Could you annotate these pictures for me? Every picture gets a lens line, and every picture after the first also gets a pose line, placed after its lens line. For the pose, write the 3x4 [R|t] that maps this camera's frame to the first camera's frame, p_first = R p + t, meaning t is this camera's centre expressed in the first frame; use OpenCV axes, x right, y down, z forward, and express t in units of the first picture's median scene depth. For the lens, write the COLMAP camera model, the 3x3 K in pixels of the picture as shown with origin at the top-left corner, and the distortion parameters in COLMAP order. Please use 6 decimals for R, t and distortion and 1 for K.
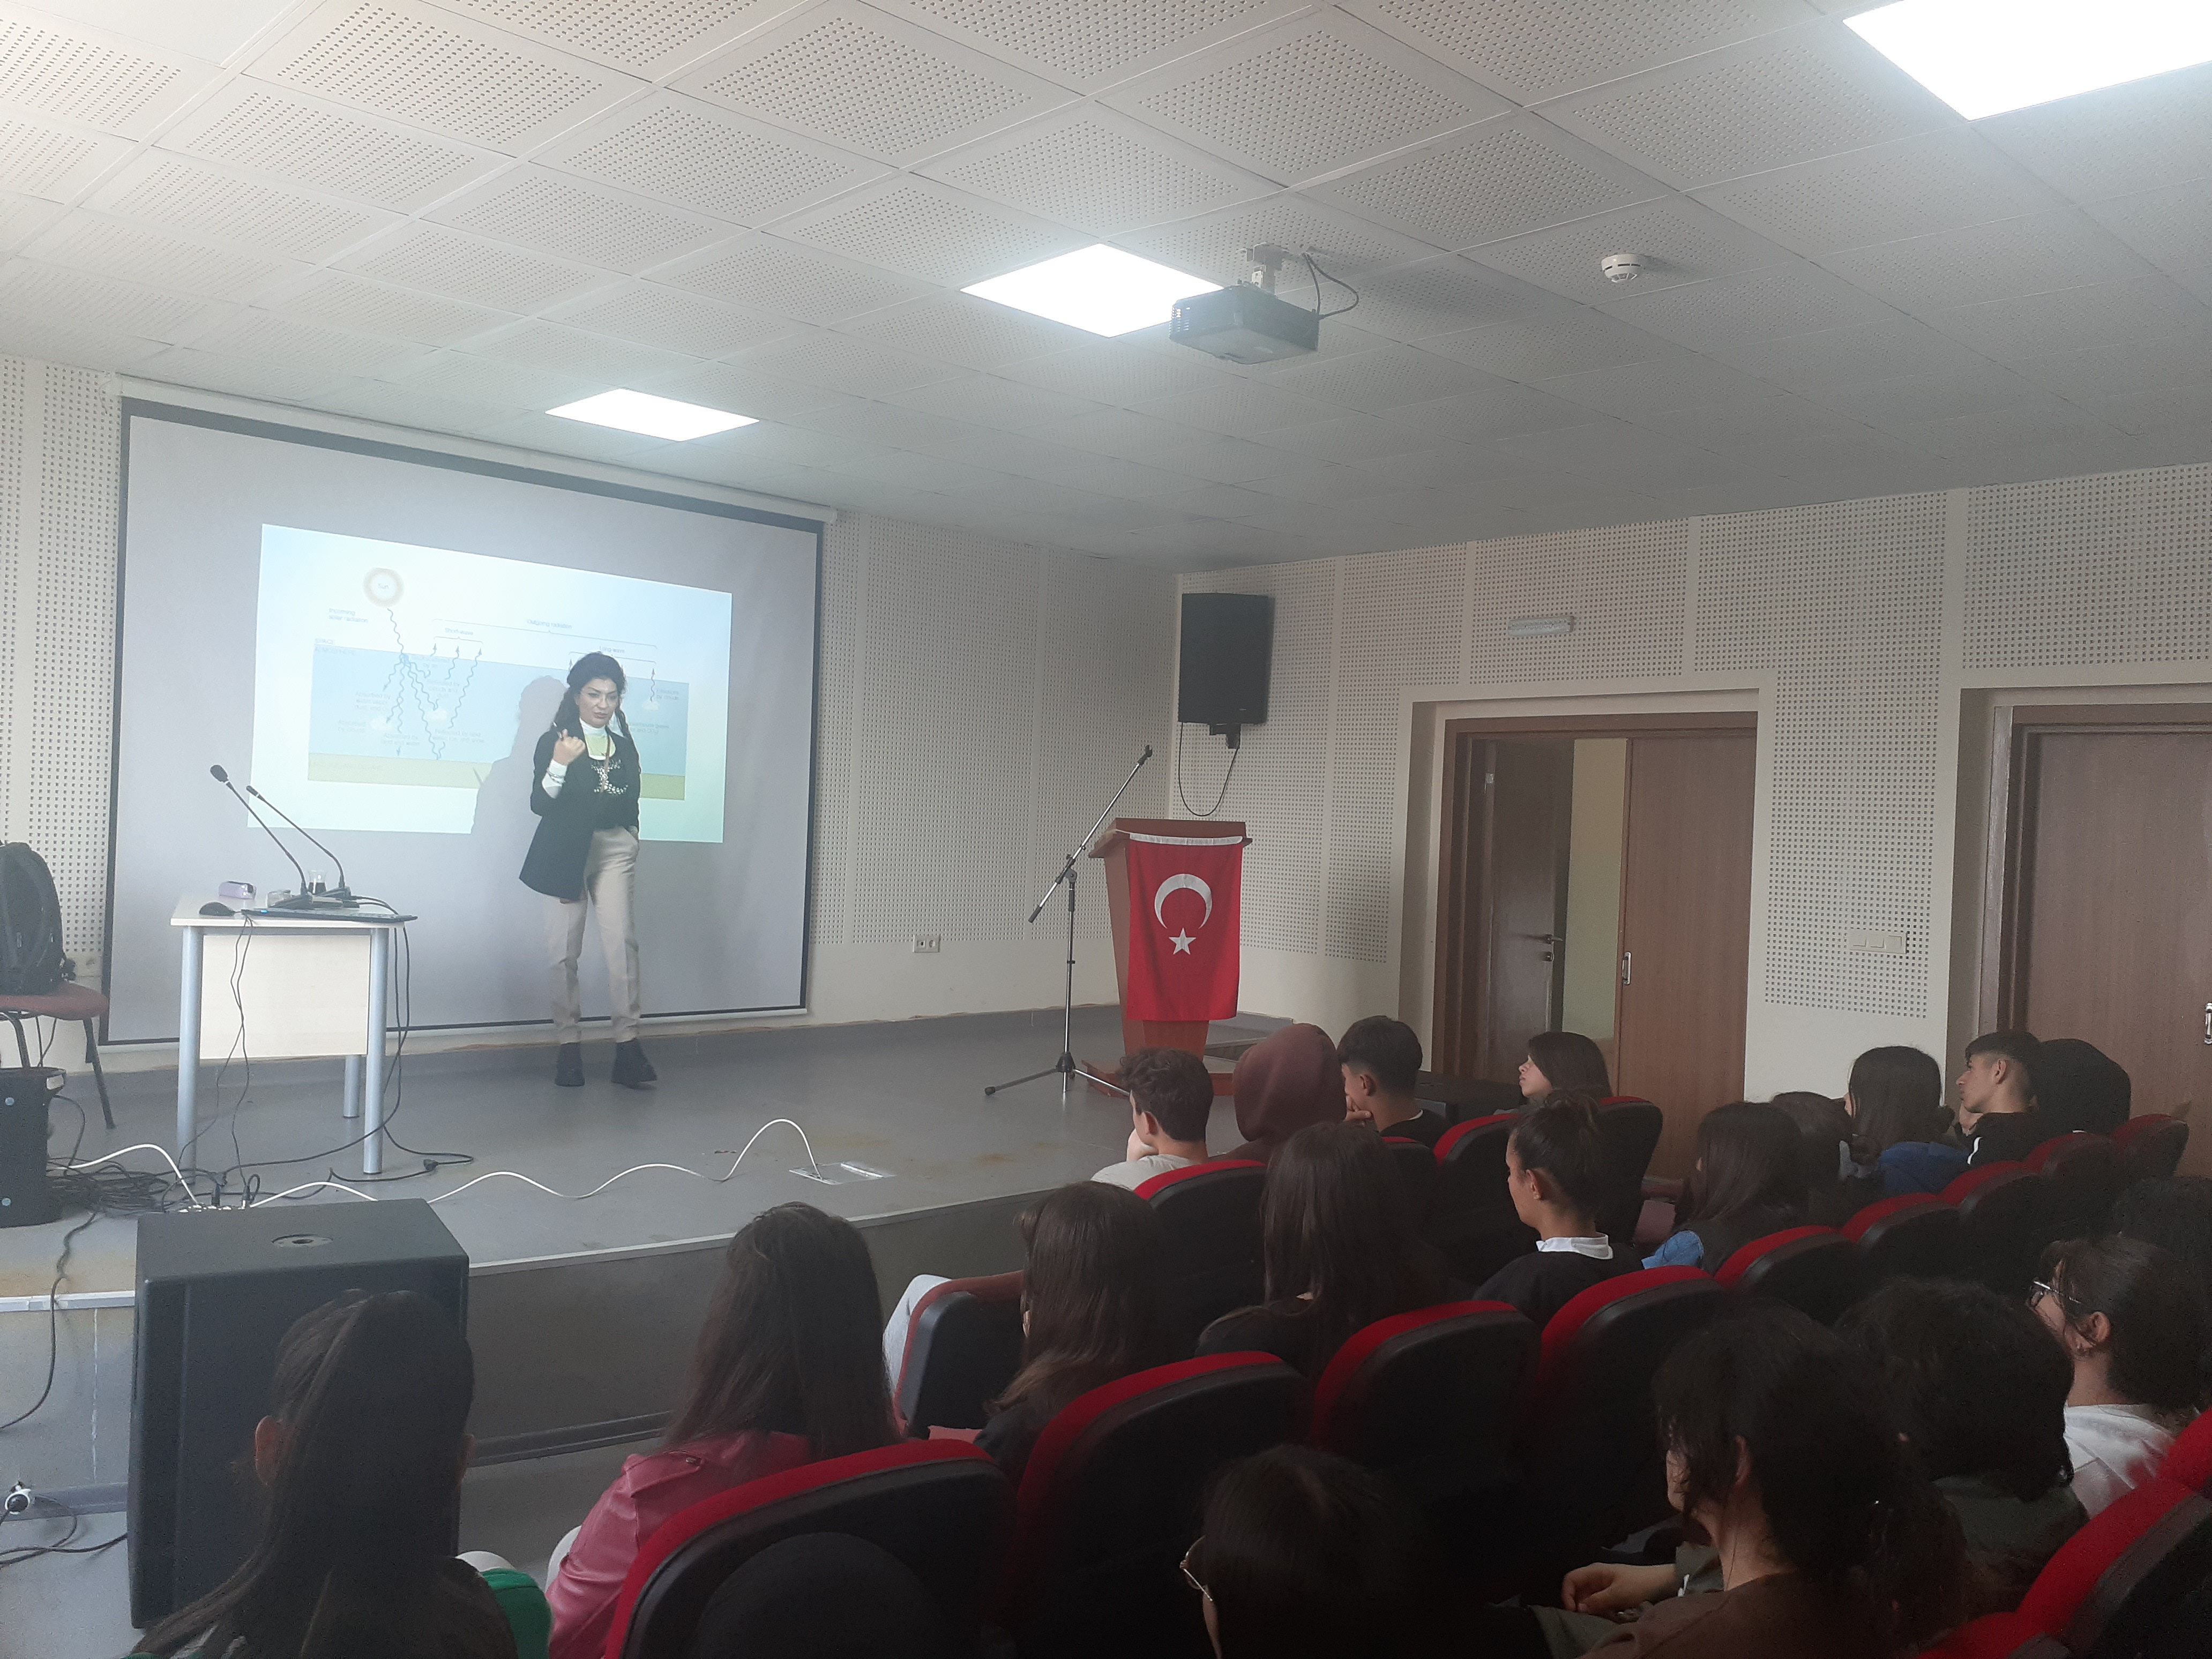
lens RADIAL K [[1757.1, 0, 1108.8], [0, 1757.1, 870.4], [0, 0, 1]] dist [0.123508, -0.187970]
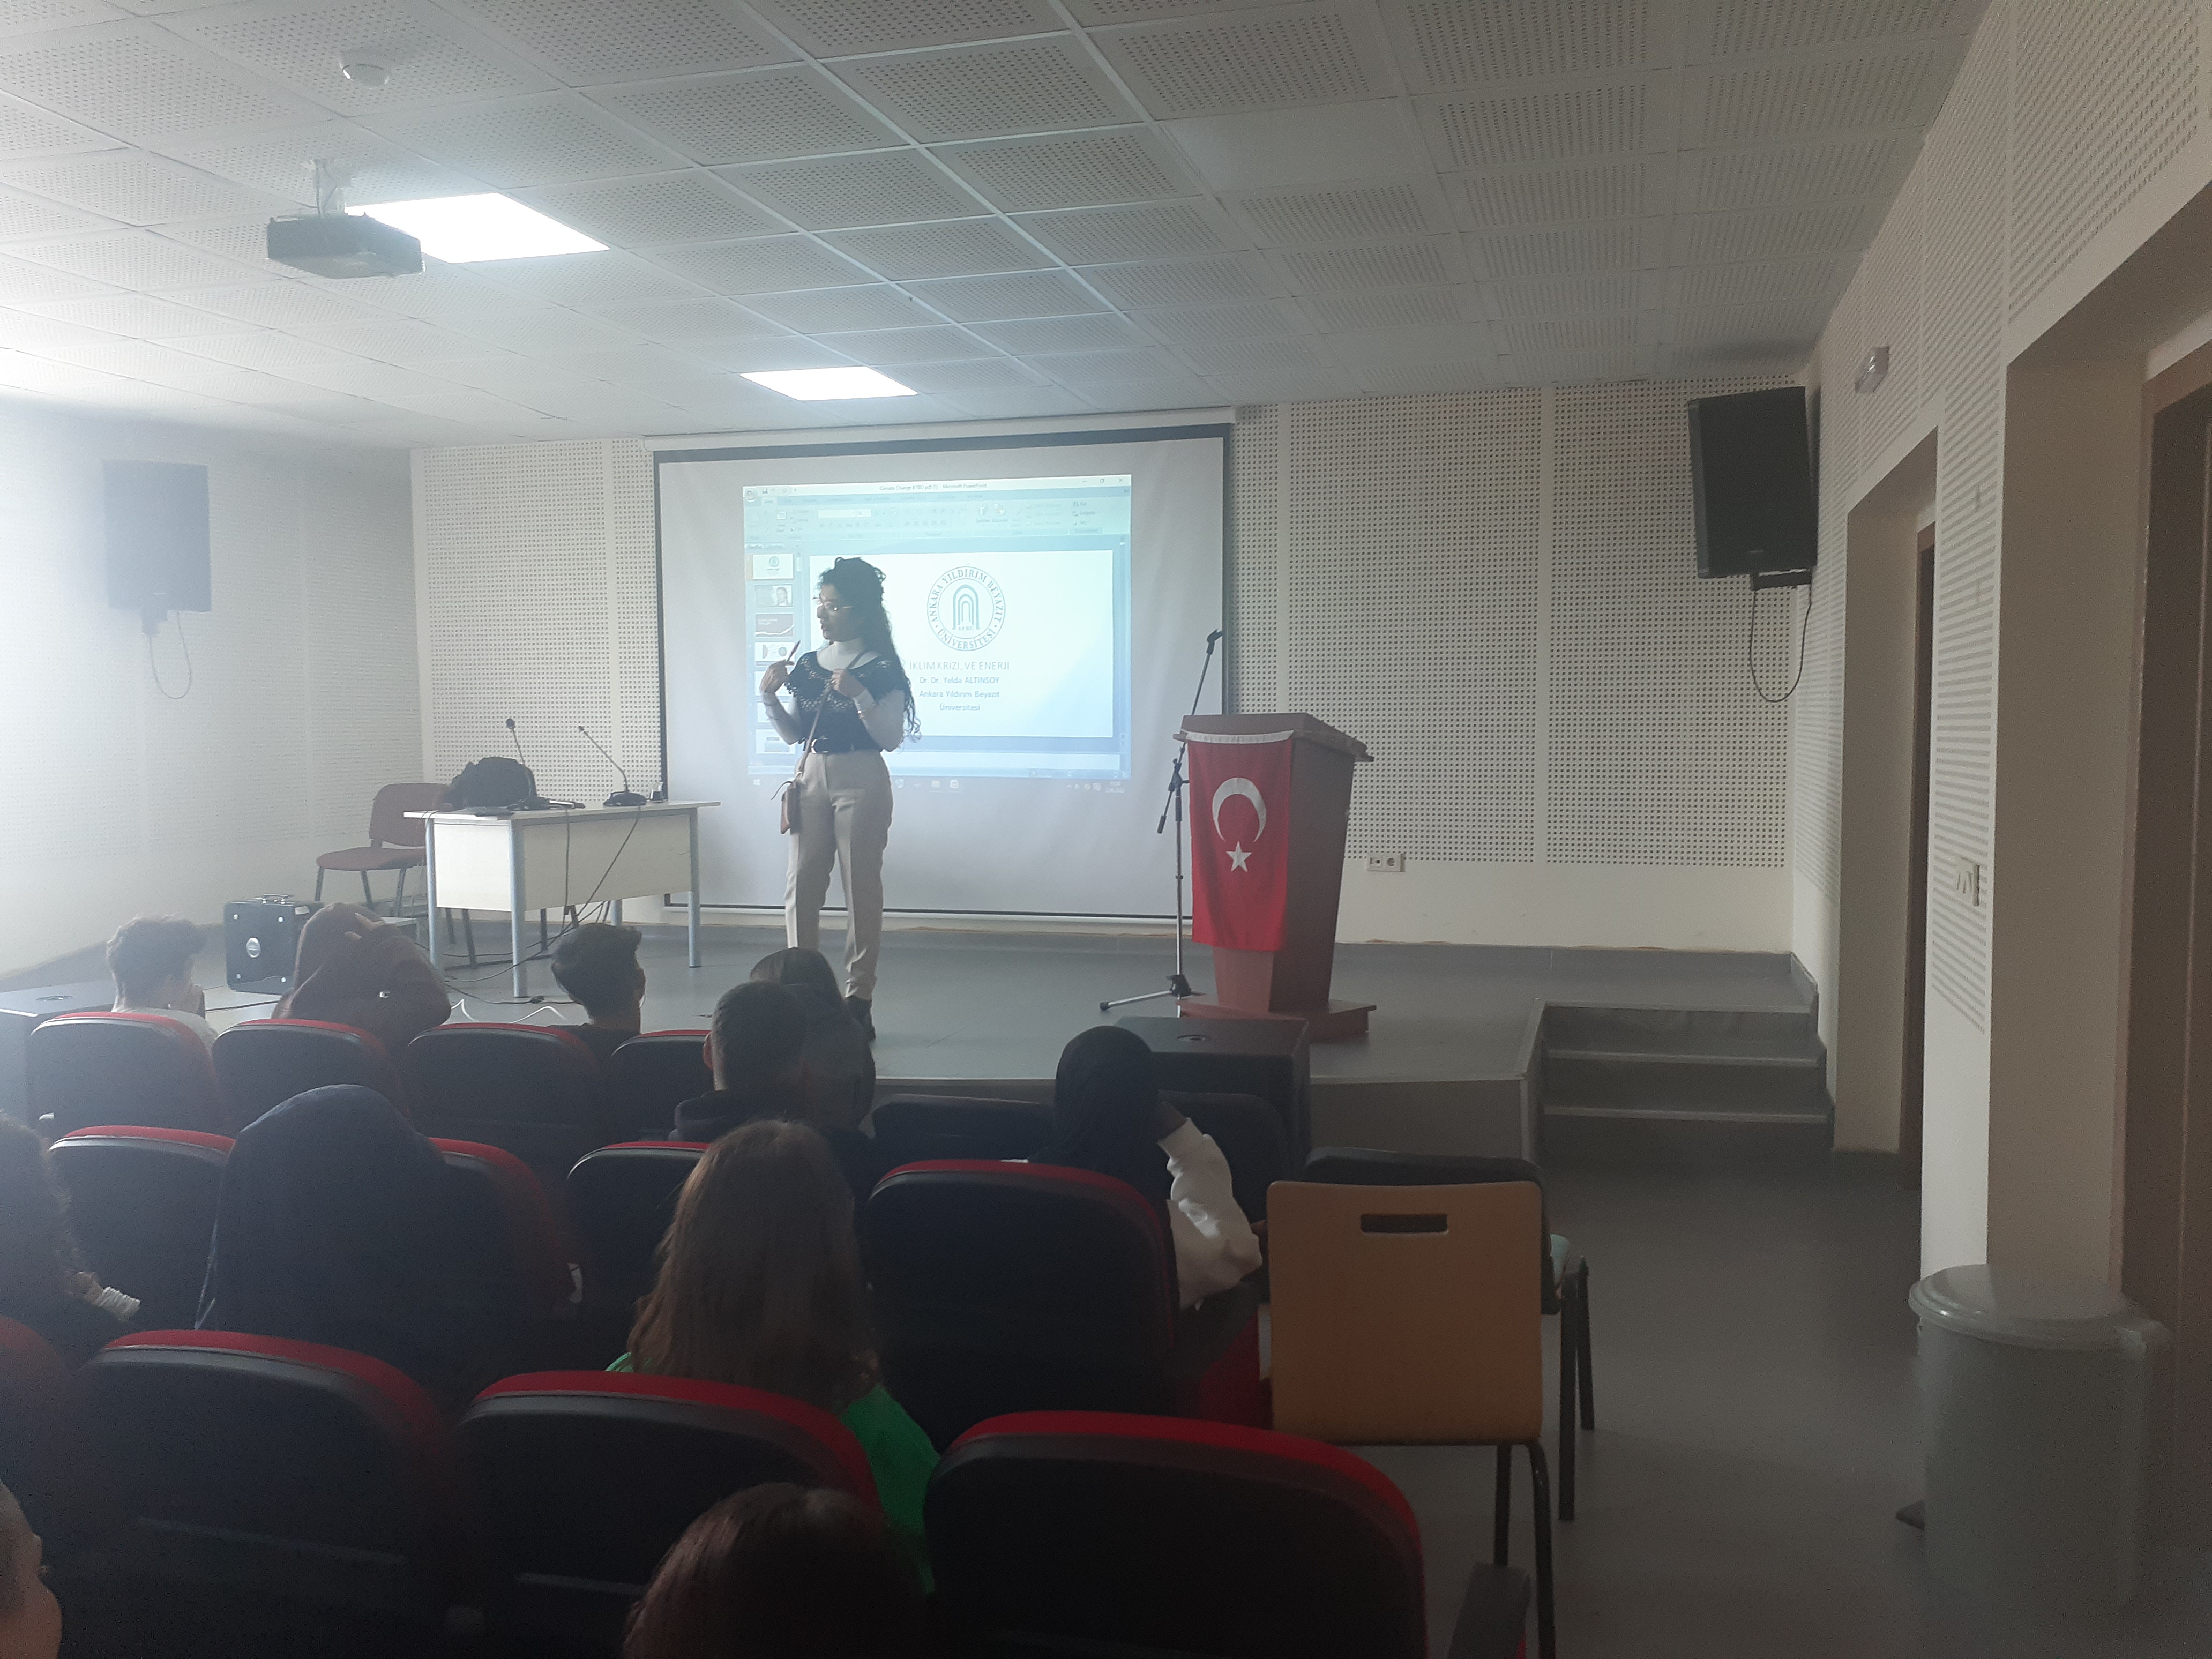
lens RADIAL K [[1759.4, 0, 1109.7], [0, 1759.4, 866.9], [0, 0, 1]] dist [0.179269, -0.341599]
pose [[0.495138, 0.027595, -0.868376, 0.754500], [-0.002419, 0.999535, 0.030383, 0.019514], [0.868811, -0.012944, 0.494974, 0.521552]]
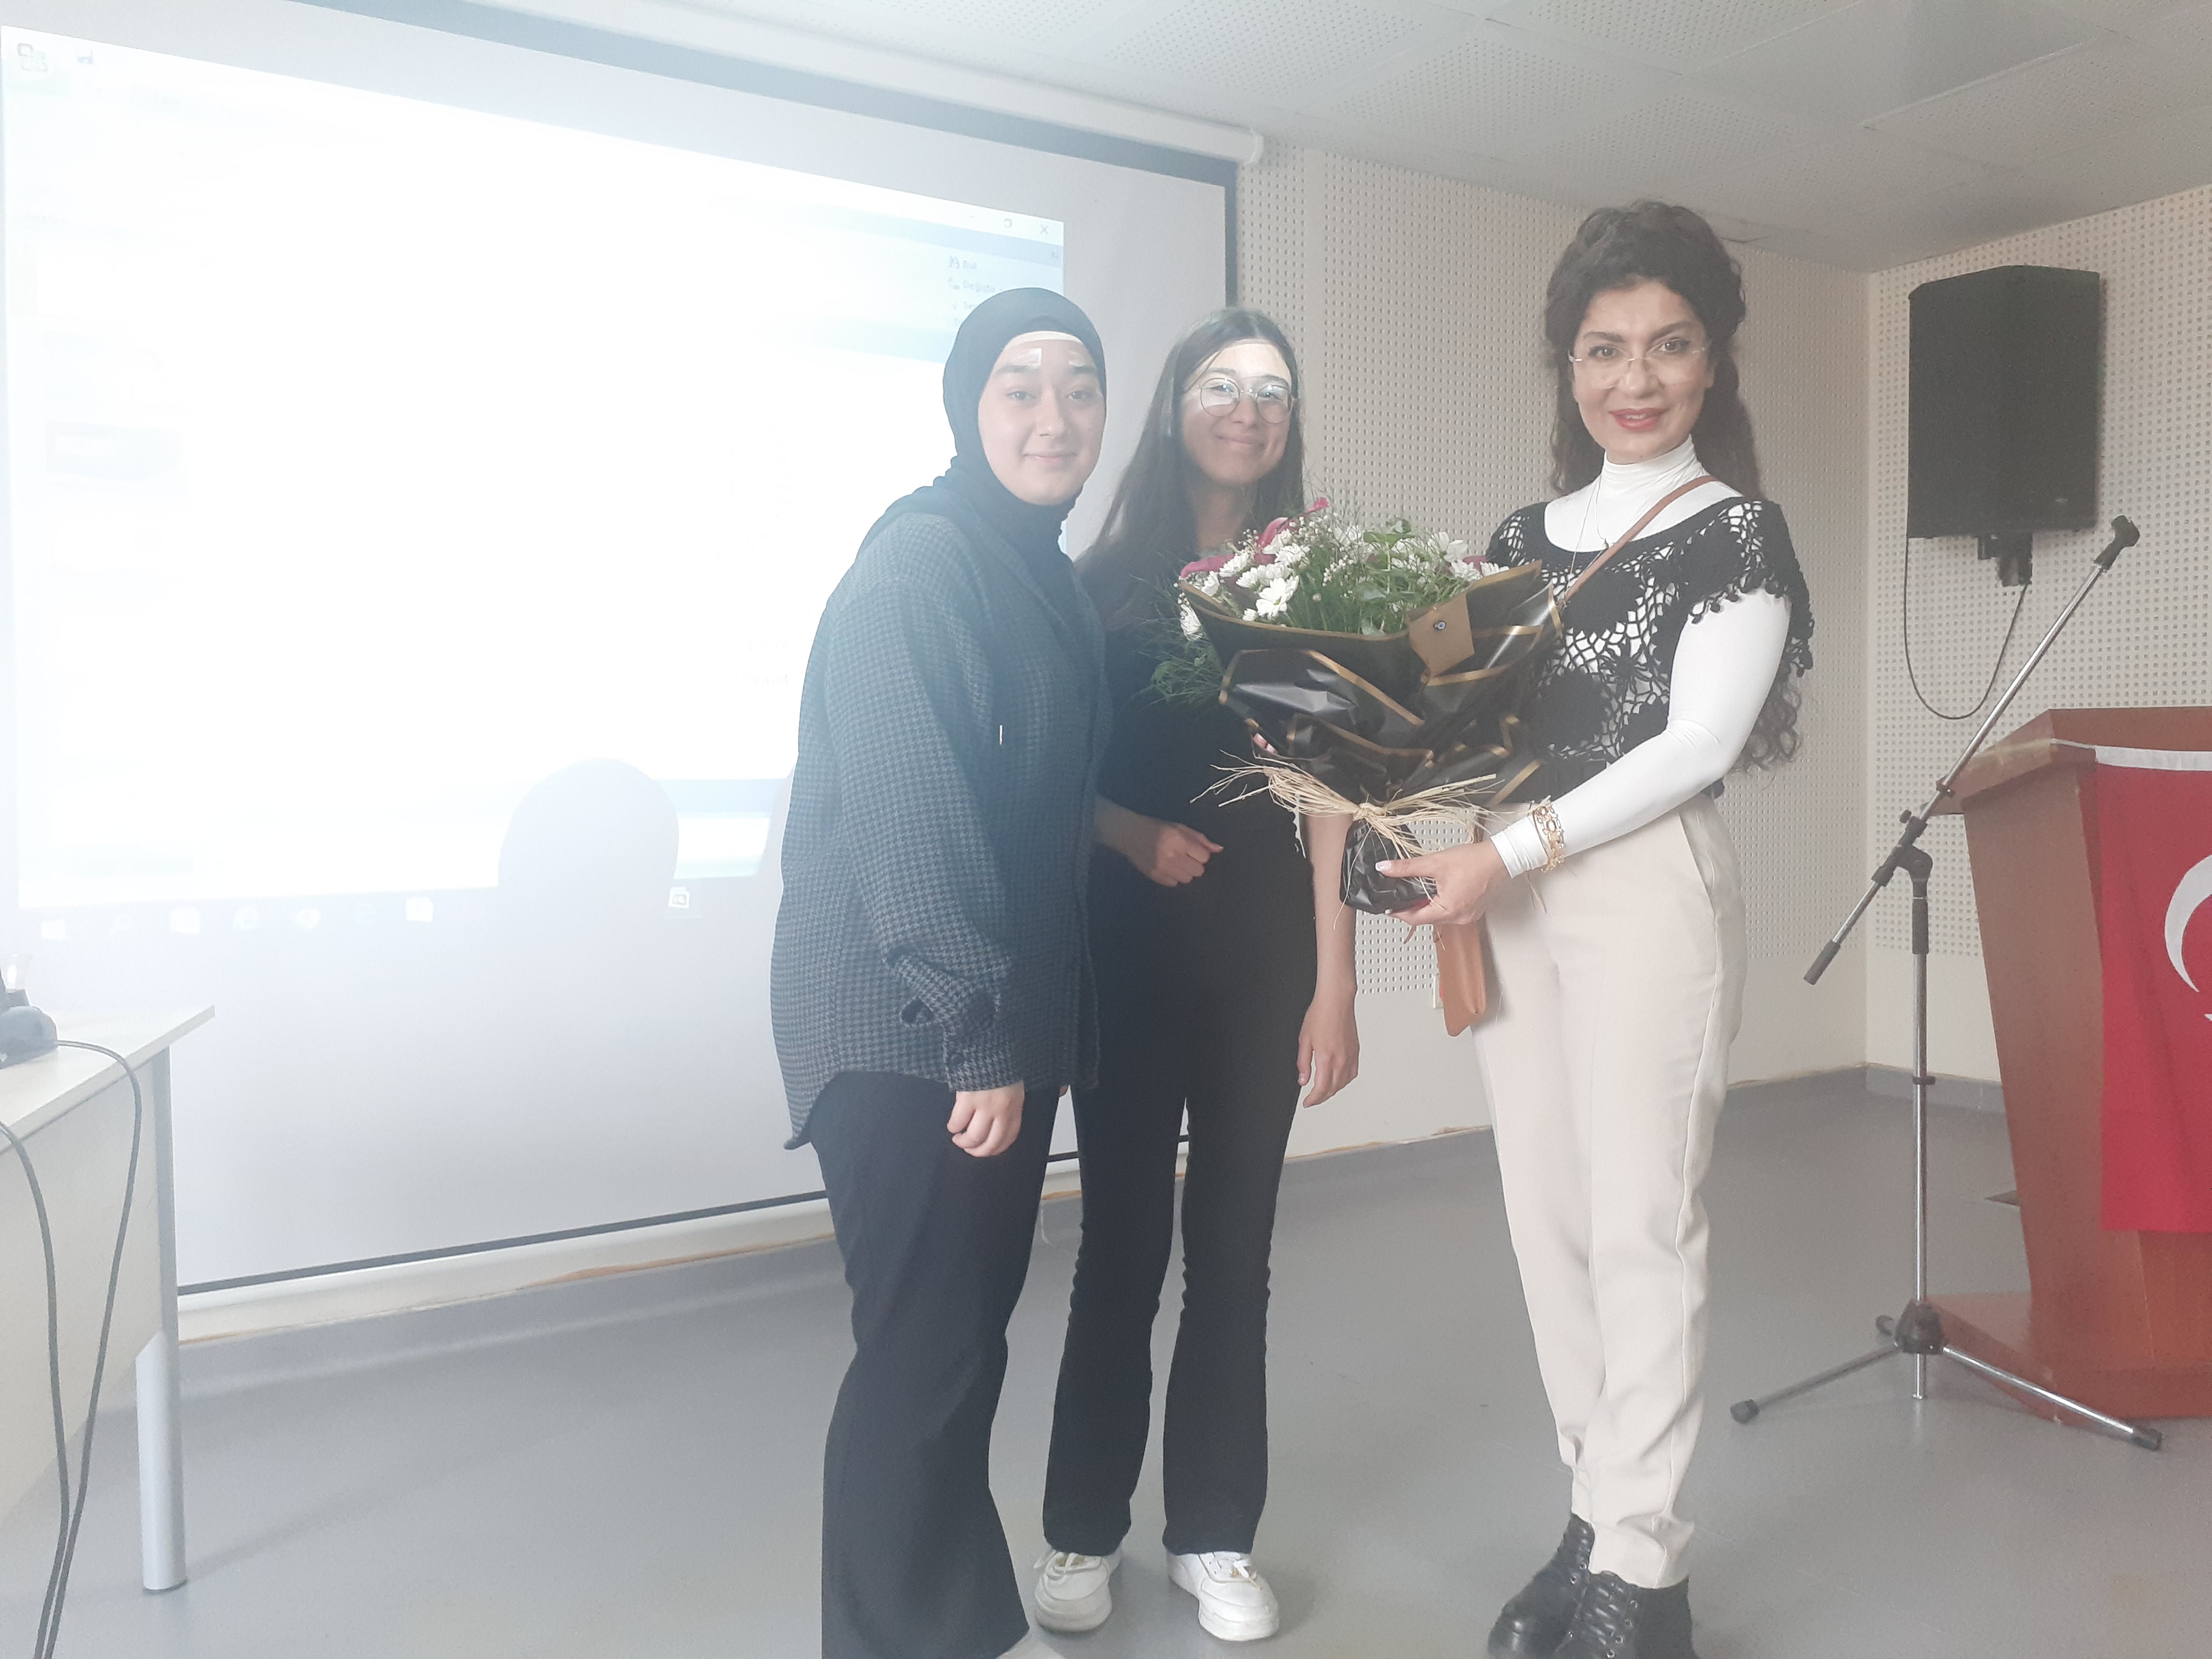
lens RADIAL K [[1759.4, 0, 1109.7], [0, 1759.4, 866.9], [0, 0, 1]] dist [0.179269, -0.341599]
pose [[0.983384, -0.048770, -0.174863, -0.131237], [0.052231, 0.998519, 0.015243, -0.012129], [0.173860, -0.024123, 0.984475, 0.568523]]
